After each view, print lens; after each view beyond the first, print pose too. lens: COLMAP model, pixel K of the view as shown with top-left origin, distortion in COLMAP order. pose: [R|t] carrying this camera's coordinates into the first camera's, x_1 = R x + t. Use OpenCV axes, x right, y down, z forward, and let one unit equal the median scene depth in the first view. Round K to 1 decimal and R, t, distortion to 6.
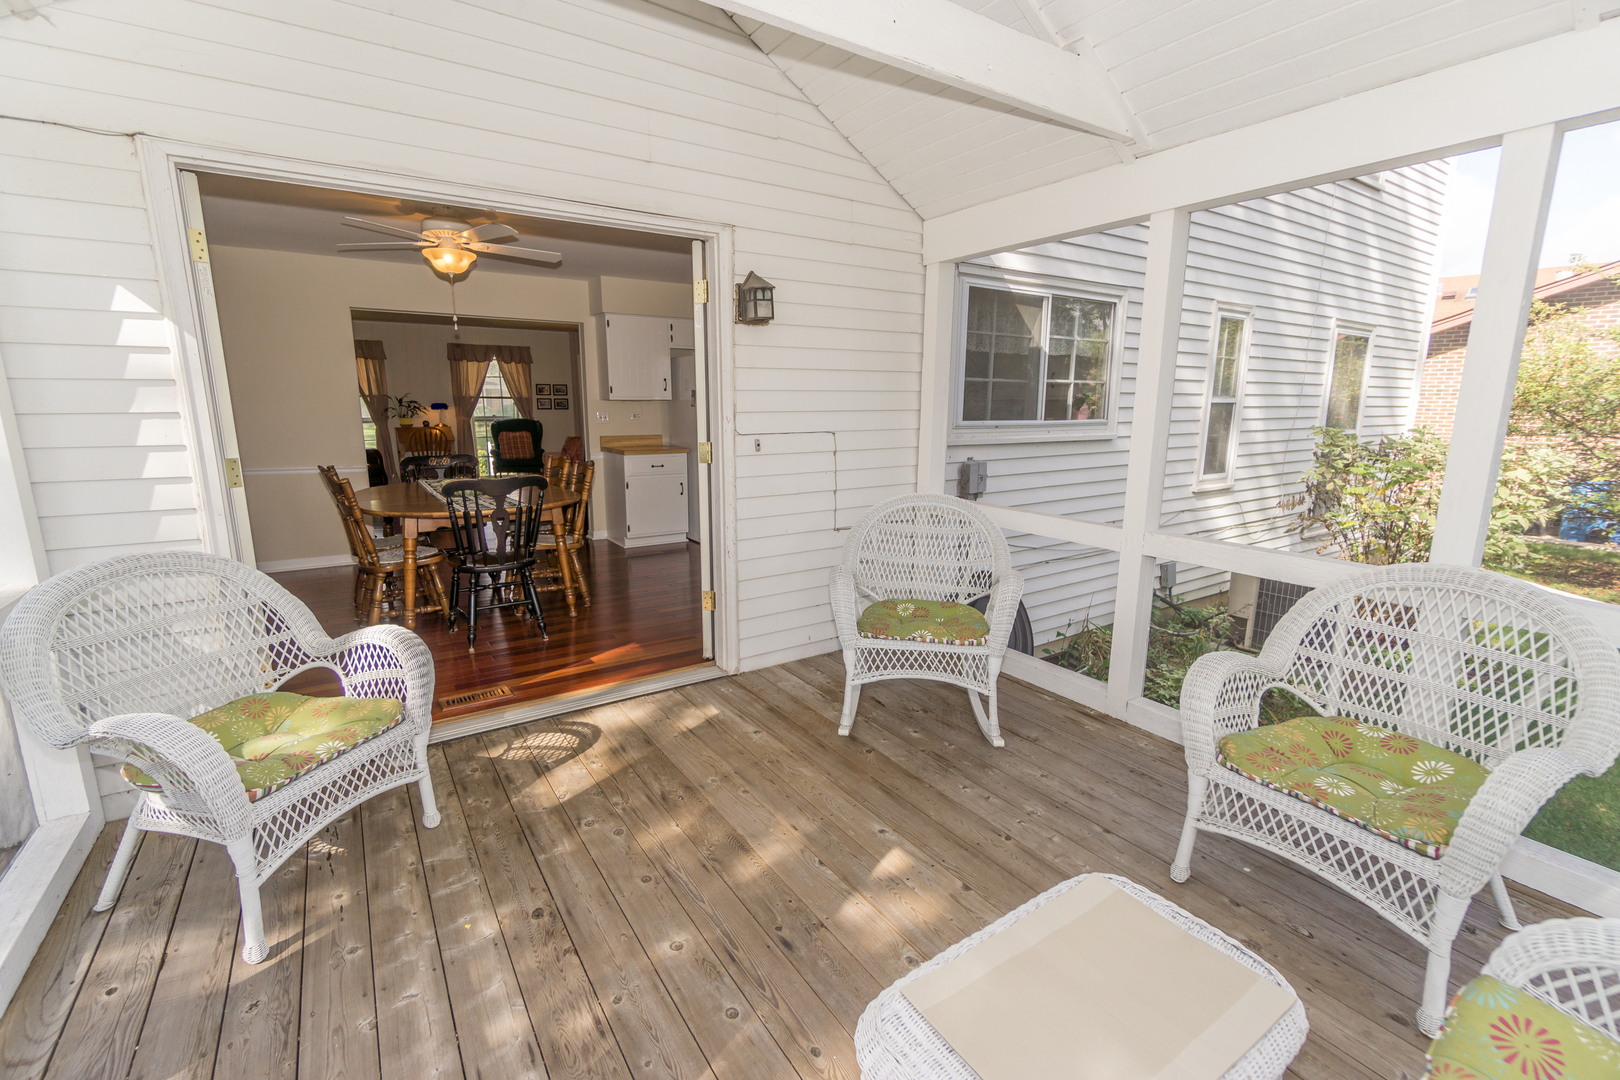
lens RADIAL K [[721.3, 0, 808.1], [0, 721.3, 543.9], [0, 0, 1]] dist [0.001013, 0.000637]
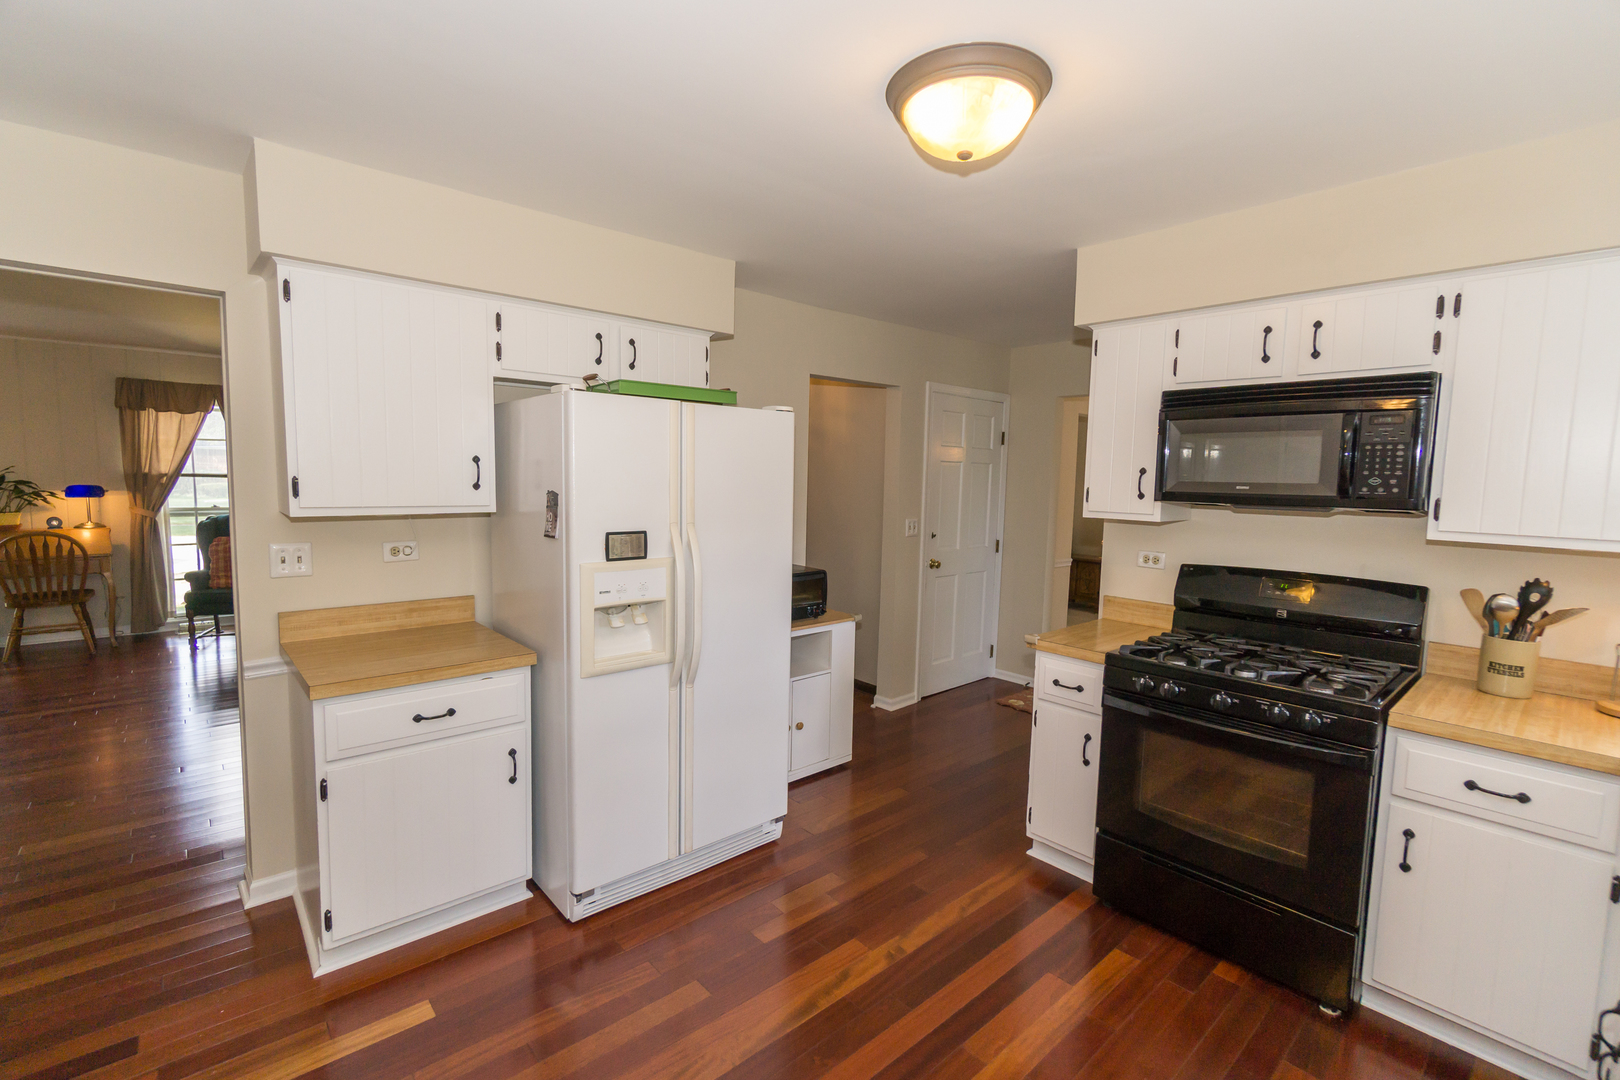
lens RADIAL K [[721.3, 0, 804.9], [0, 721.3, 544.9], [0, 0, 1]] dist [0.001013, 0.000637]
pose [[0.991271, 0.007831, 0.131611, -0.050539], [0.004717, 0.995489, -0.094763, -0.094156], [-0.131759, 0.094557, 0.986762, 0.391875]]
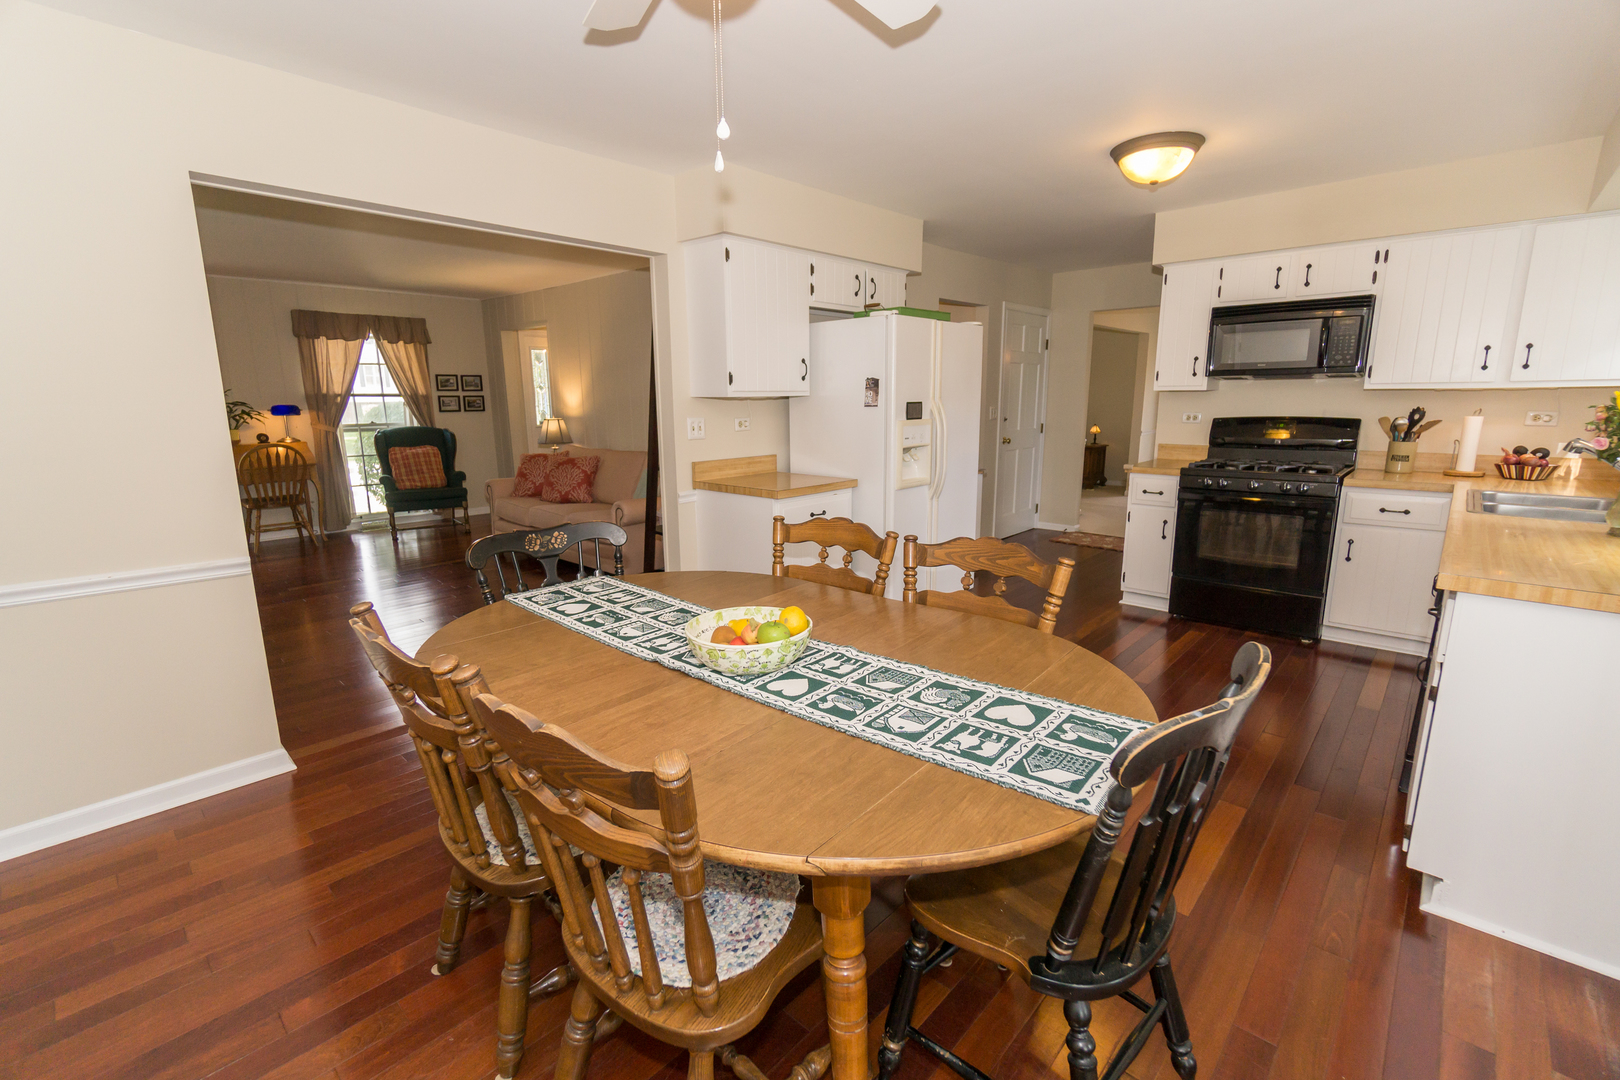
lens RADIAL K [[721.3, 0, 806.9], [0, 721.3, 544.3], [0, 0, 1]] dist [0.001013, 0.000637]
pose [[0.972837, -0.056117, 0.224587, -0.210114], [0.054181, 0.998422, 0.014780, -0.056776], [-0.225062, -0.002211, 0.974342, 0.276725]]
